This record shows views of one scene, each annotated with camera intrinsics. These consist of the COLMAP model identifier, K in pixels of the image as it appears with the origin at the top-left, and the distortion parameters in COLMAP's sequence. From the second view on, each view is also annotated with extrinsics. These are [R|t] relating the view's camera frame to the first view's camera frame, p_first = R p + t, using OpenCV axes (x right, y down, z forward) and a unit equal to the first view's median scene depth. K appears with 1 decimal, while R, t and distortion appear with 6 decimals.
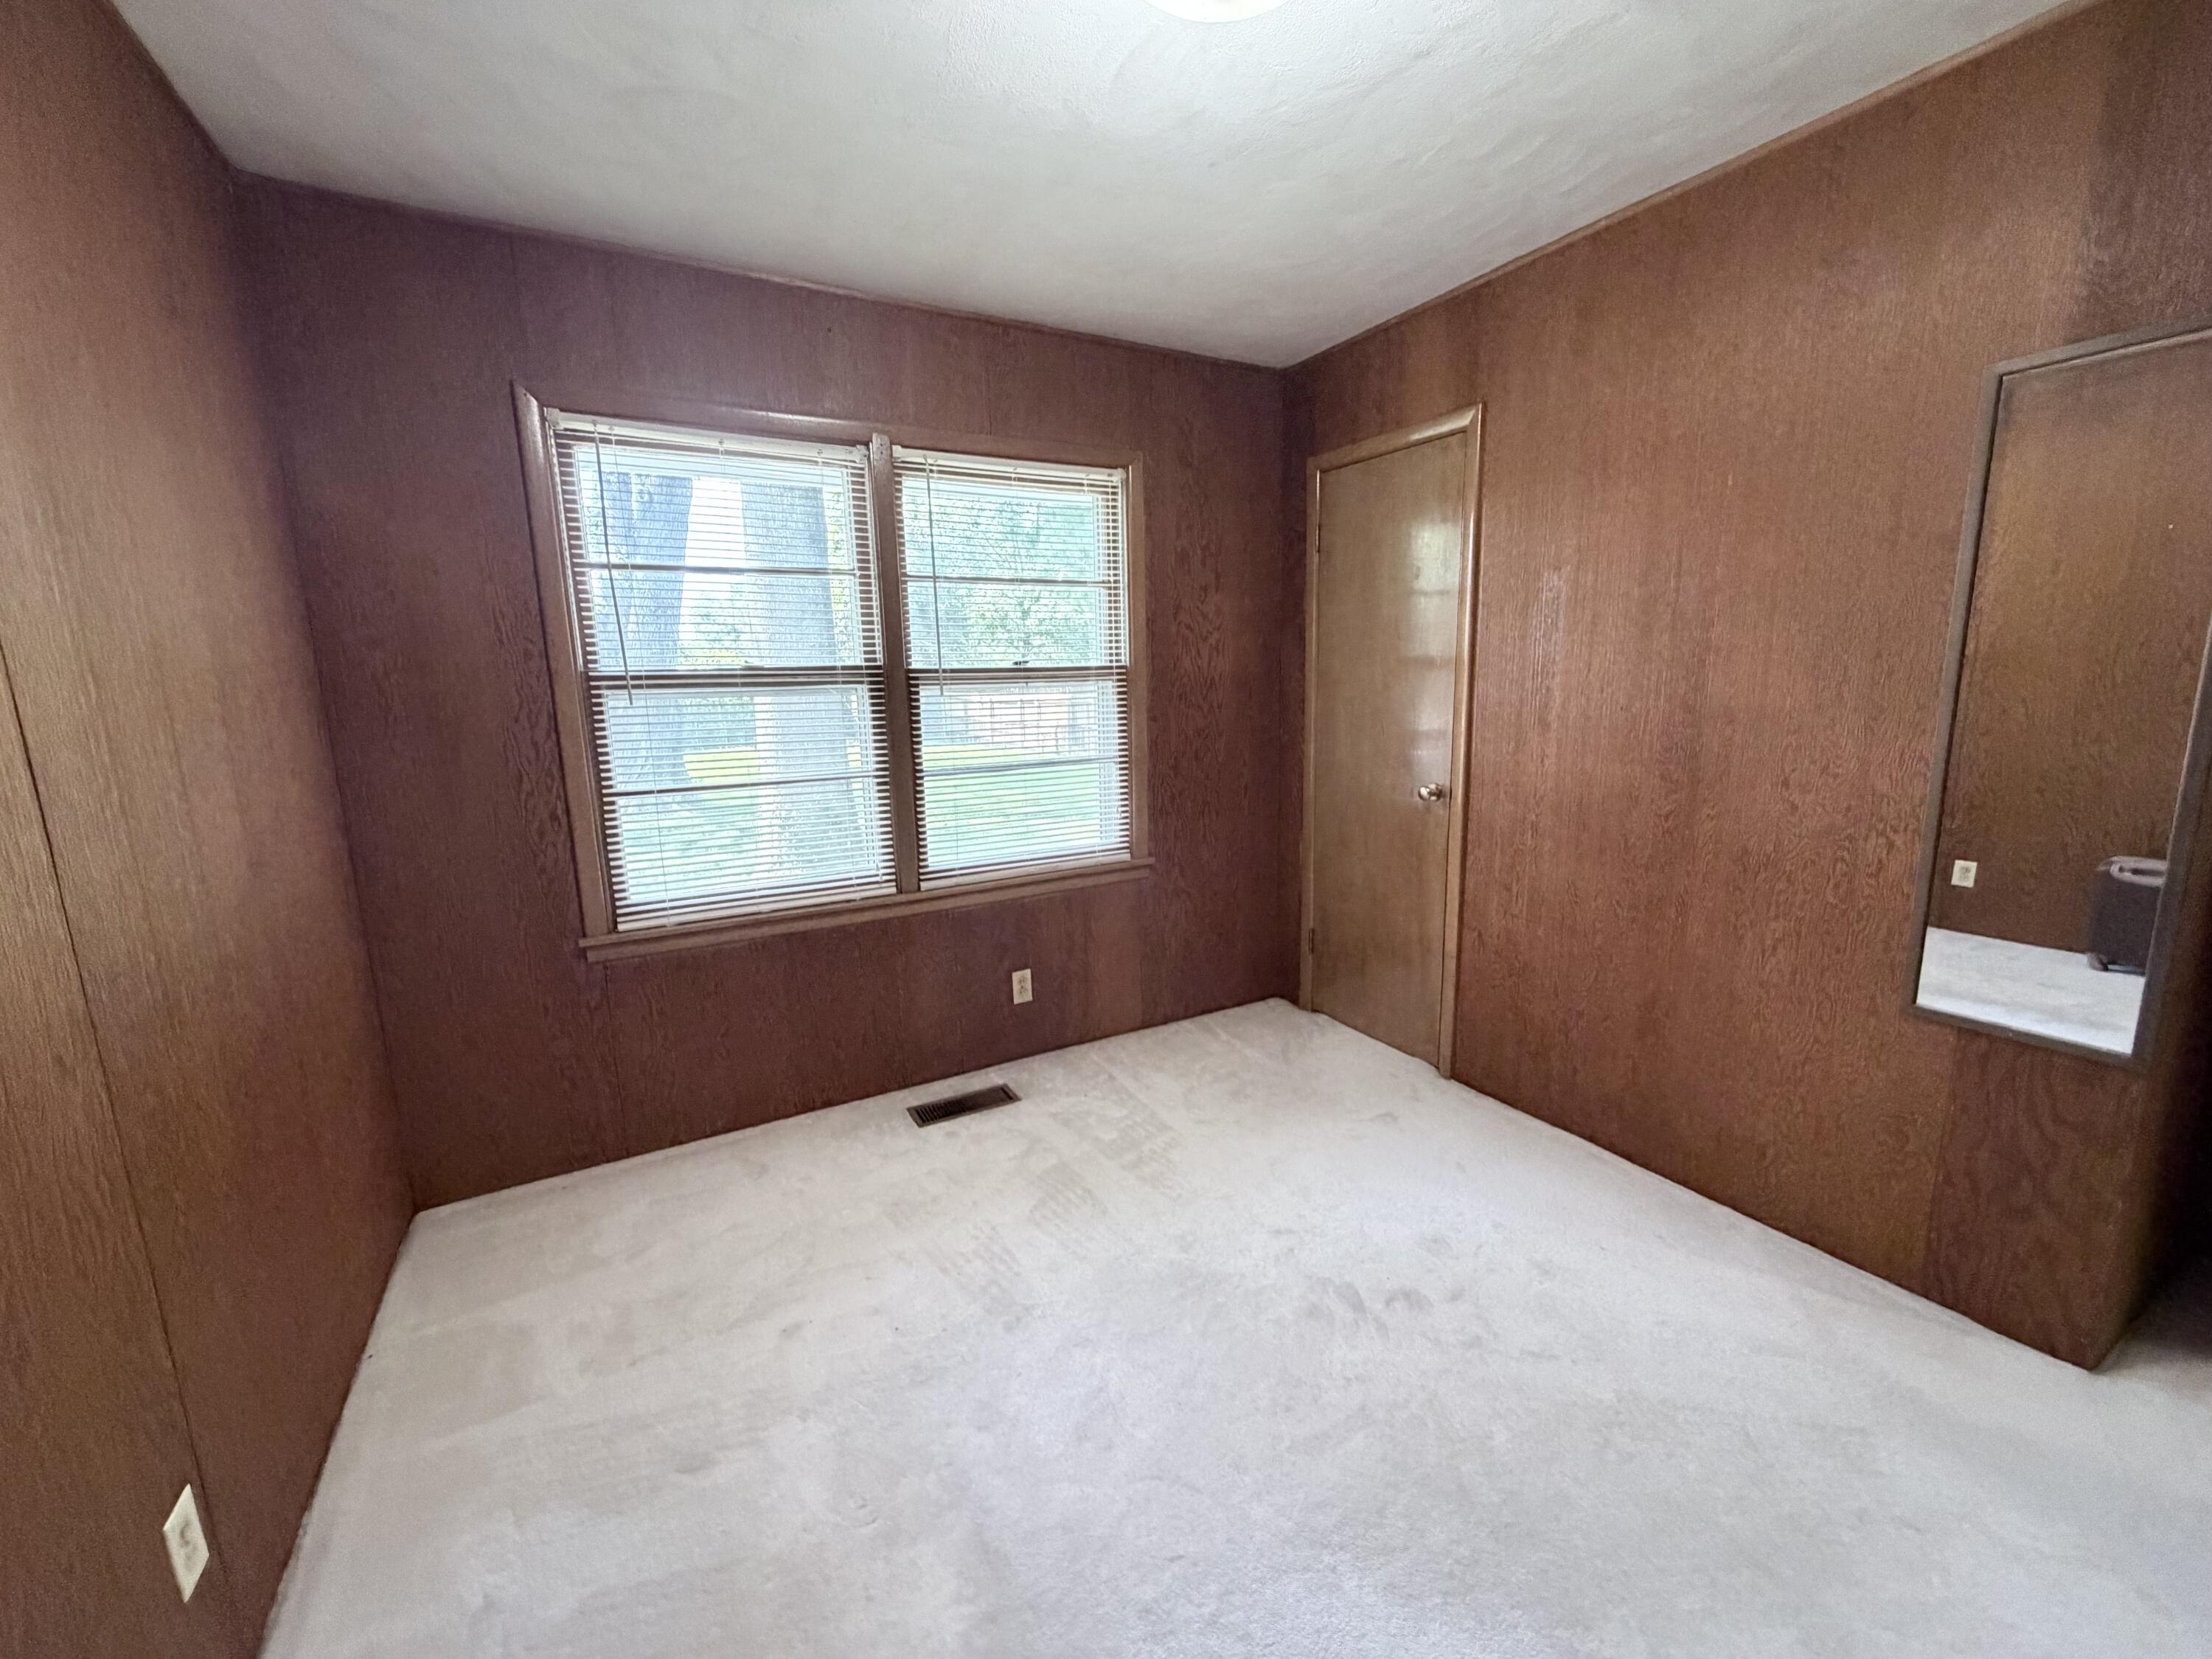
lens RADIAL K [[881.2, 0, 1106.0], [0, 881.2, 834.1], [0, 0, 1]] dist [0.001340, -0.000087]
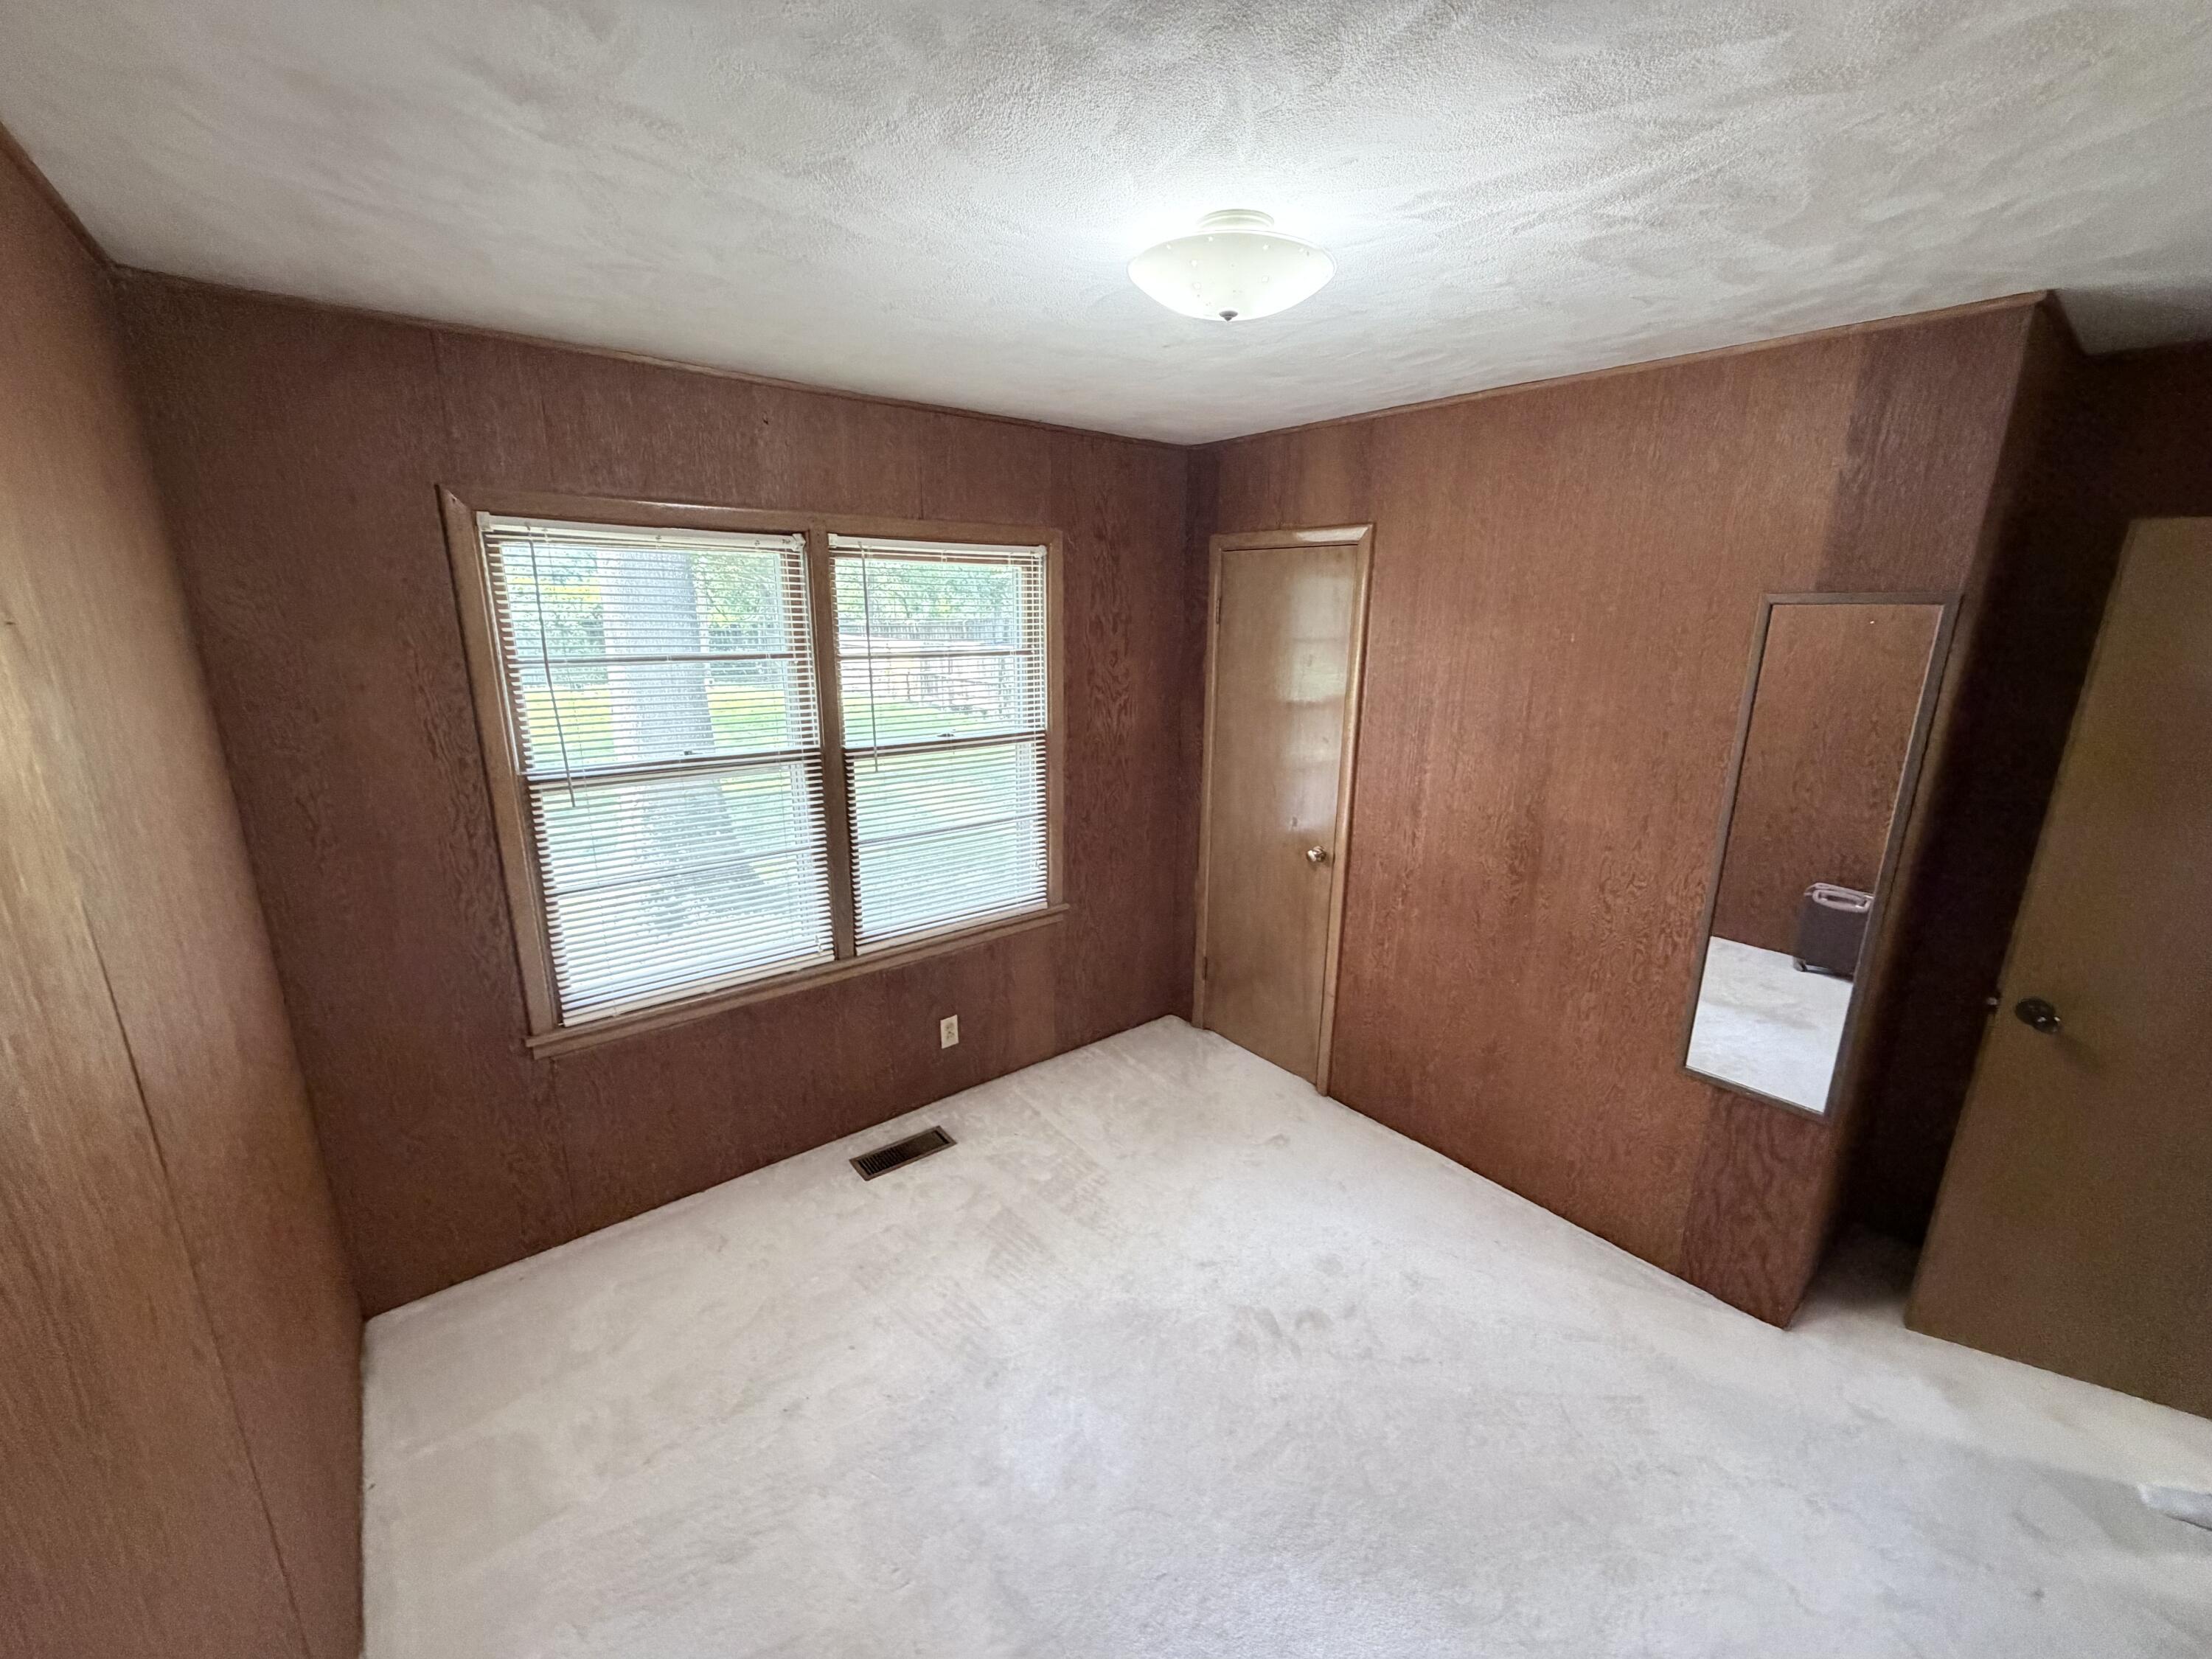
lens RADIAL K [[881.2, 0, 1102.6], [0, 881.2, 828.1], [0, 0, 1]] dist [0.001340, -0.000087]
pose [[0.984619, -0.010355, 0.174406, -0.128749], [-0.002800, 0.997179, 0.075010, -0.207173], [-0.174691, -0.074344, 0.981813, -0.087112]]
